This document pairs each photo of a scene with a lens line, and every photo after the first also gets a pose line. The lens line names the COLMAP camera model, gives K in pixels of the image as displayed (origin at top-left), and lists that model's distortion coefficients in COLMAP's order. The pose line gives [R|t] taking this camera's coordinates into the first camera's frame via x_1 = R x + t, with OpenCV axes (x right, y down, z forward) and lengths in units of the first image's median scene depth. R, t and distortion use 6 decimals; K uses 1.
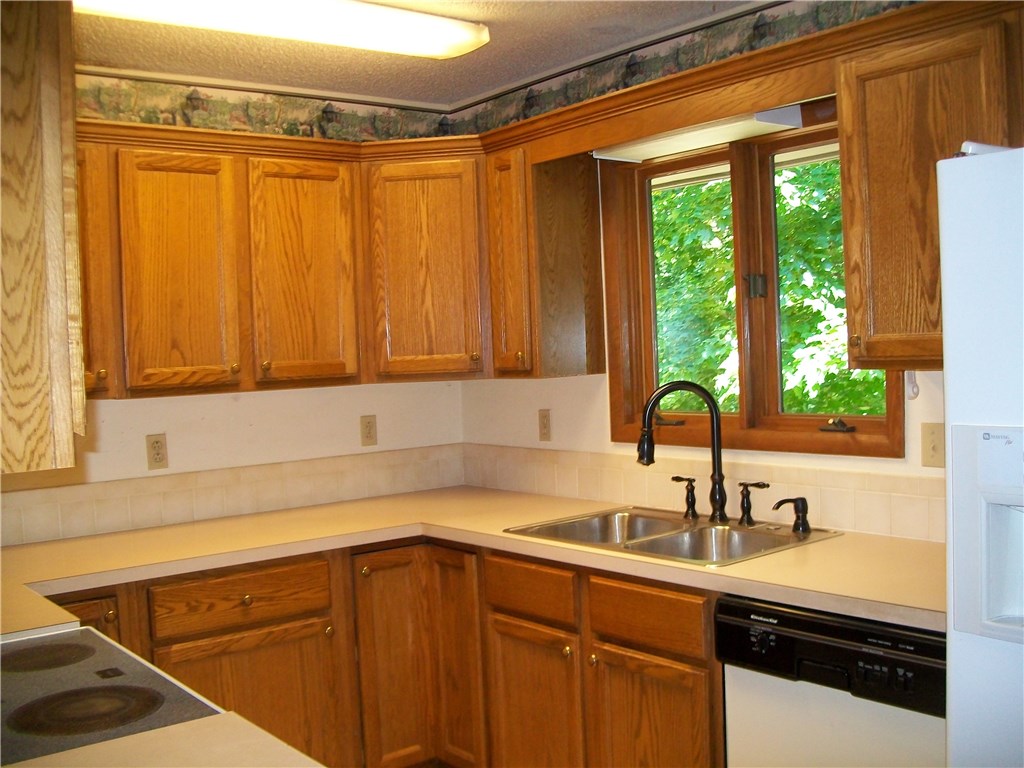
lens RADIAL K [[1062.2, 0, 524.5], [0, 1062.2, 382.5], [0, 0, 1]] dist [-0.183170, 0.159801]
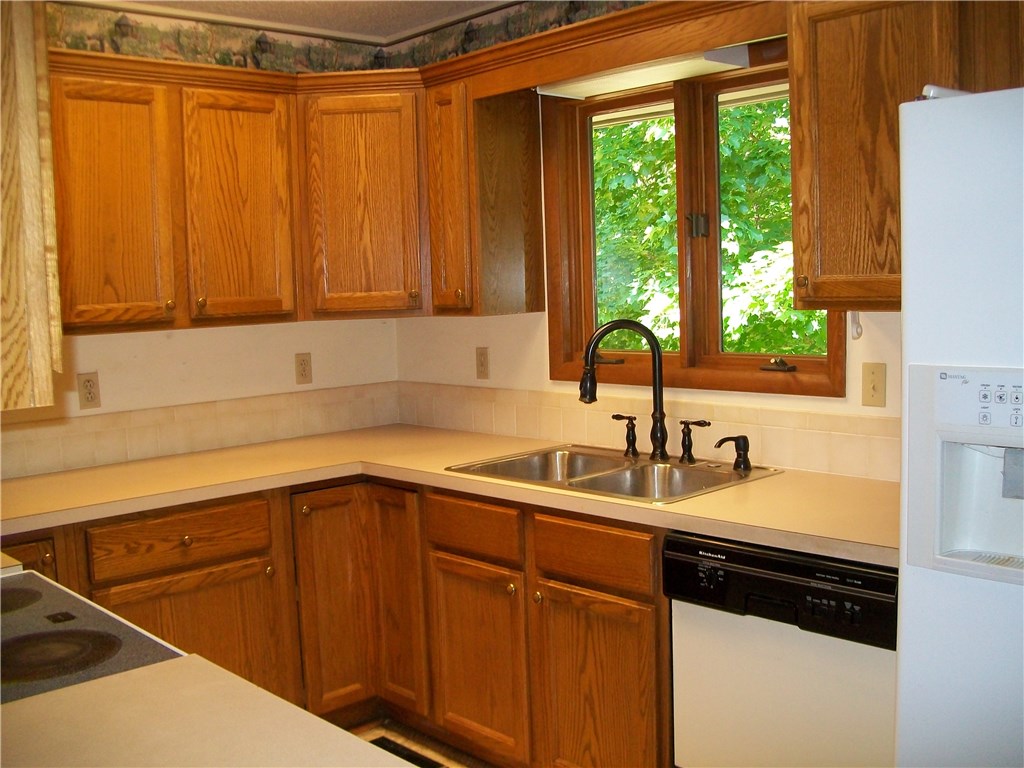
lens RADIAL K [[1062.2, 0, 524.5], [0, 1062.2, 382.5], [0, 0, 1]] dist [-0.183170, 0.159801]
pose [[0.996853, 0.001259, 0.079264, -0.024166], [-0.005812, 0.998344, 0.057240, 0.001116], [-0.079060, -0.057520, 0.995209, 0.004692]]
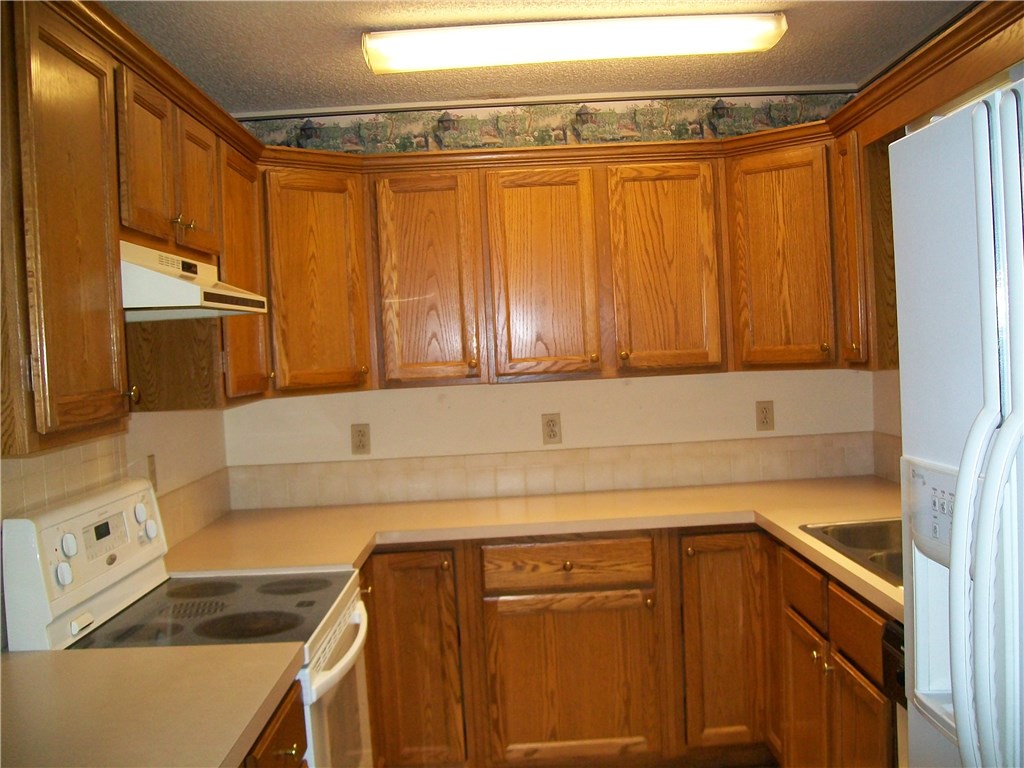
lens RADIAL K [[1062.2, 0, 524.5], [0, 1062.2, 382.5], [0, 0, 1]] dist [-0.183170, 0.159801]
pose [[0.786894, 0.022793, -0.616667, 0.368417], [-0.001624, 0.999391, 0.034867, -0.027504], [0.617086, -0.026436, 0.786452, 0.070578]]
